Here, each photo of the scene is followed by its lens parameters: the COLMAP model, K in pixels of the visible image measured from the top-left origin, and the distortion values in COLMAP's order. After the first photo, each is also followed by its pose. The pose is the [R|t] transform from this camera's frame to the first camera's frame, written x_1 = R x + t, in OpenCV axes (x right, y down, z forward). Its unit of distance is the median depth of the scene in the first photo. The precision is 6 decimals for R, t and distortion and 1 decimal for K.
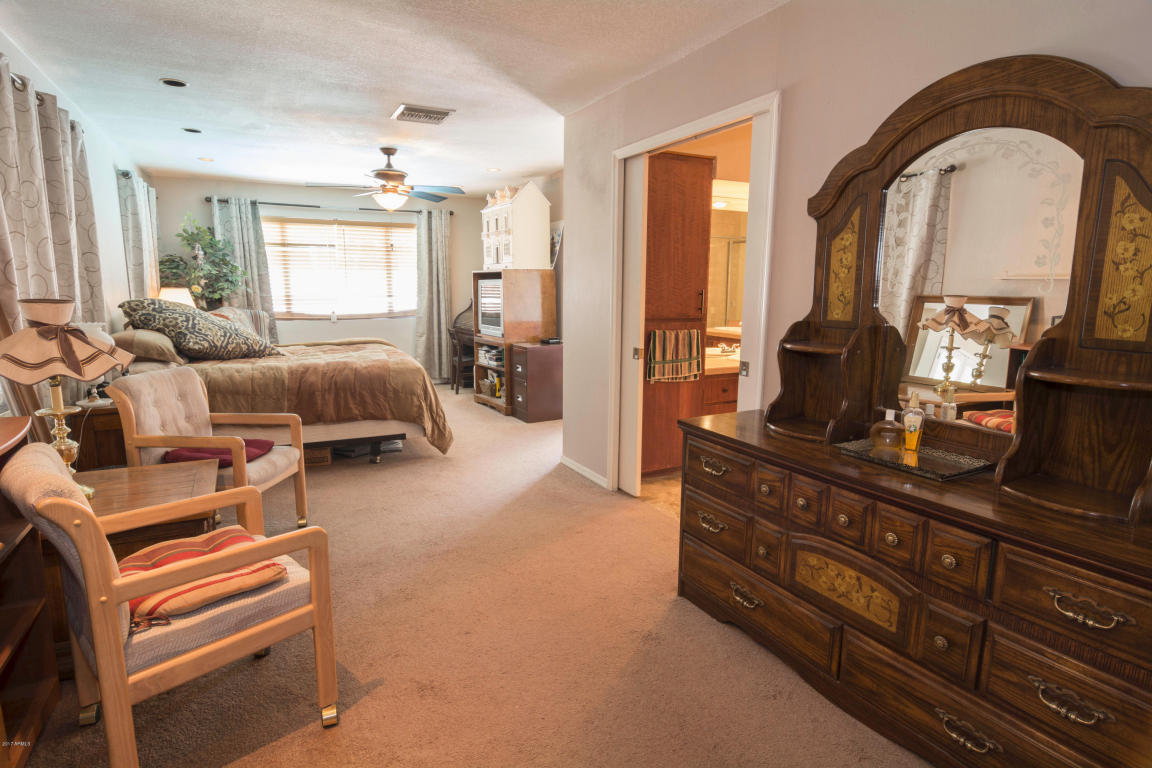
lens RADIAL K [[615.1, 0, 573.4], [0, 615.1, 383.9], [0, 0, 1]] dist [-0.011367, -0.003404]
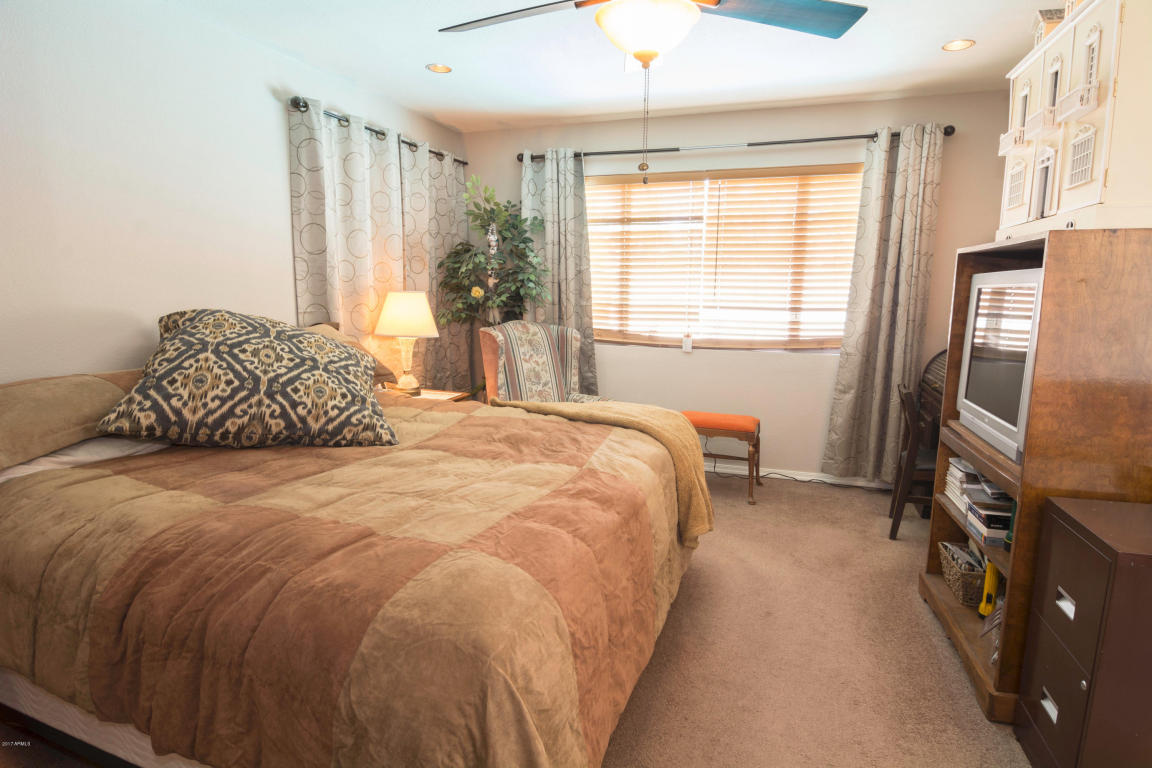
lens RADIAL K [[615.1, 0, 572.3], [0, 615.1, 392.9], [0, 0, 1]] dist [-0.011367, -0.003404]
pose [[0.688784, 0.122333, -0.714571, -0.050752], [-0.118191, 0.991422, 0.055804, -0.089439], [0.715268, 0.046019, 0.697334, 0.568214]]
